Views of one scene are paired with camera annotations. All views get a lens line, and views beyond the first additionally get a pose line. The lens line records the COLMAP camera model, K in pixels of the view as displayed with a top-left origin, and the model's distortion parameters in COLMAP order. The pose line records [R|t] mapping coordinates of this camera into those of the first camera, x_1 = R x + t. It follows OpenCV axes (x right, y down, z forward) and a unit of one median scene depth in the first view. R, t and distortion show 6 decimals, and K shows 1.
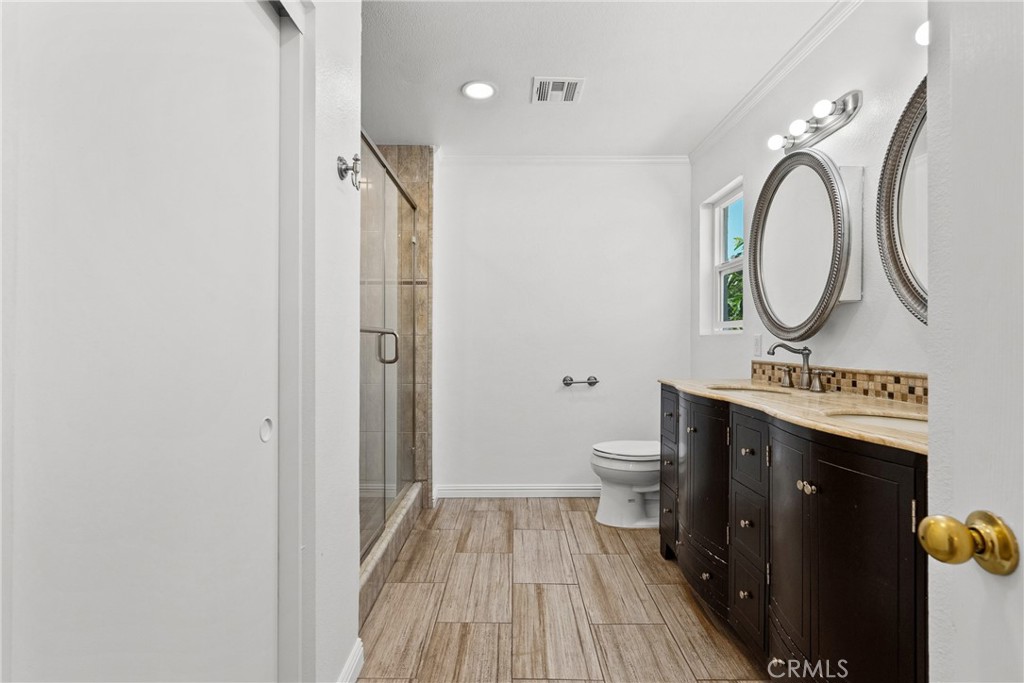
lens RADIAL K [[471.2, 0, 509.0], [0, 471.2, 340.1], [0, 0, 1]] dist [0.001104, 0.000884]
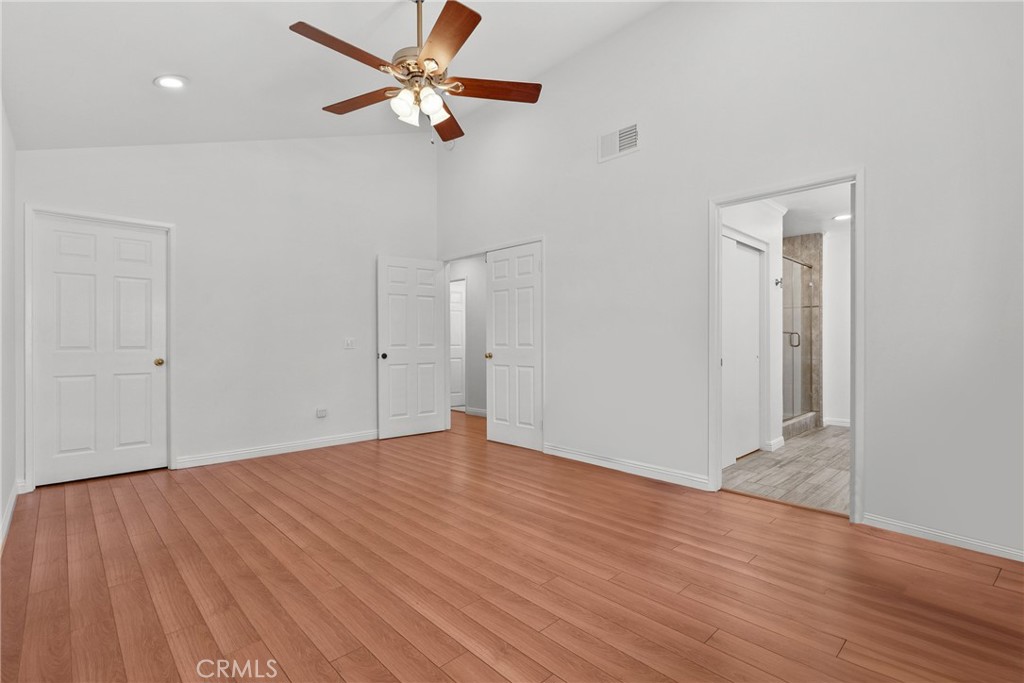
lens RADIAL K [[471.2, 0, 505.2], [0, 471.2, 338.9], [0, 0, 1]] dist [0.001104, 0.000884]
pose [[0.687367, -0.003627, -0.726301, 0.330799], [0.002512, 0.999993, -0.002616, 0.010075], [0.726305, -0.000027, 0.687372, -1.199260]]
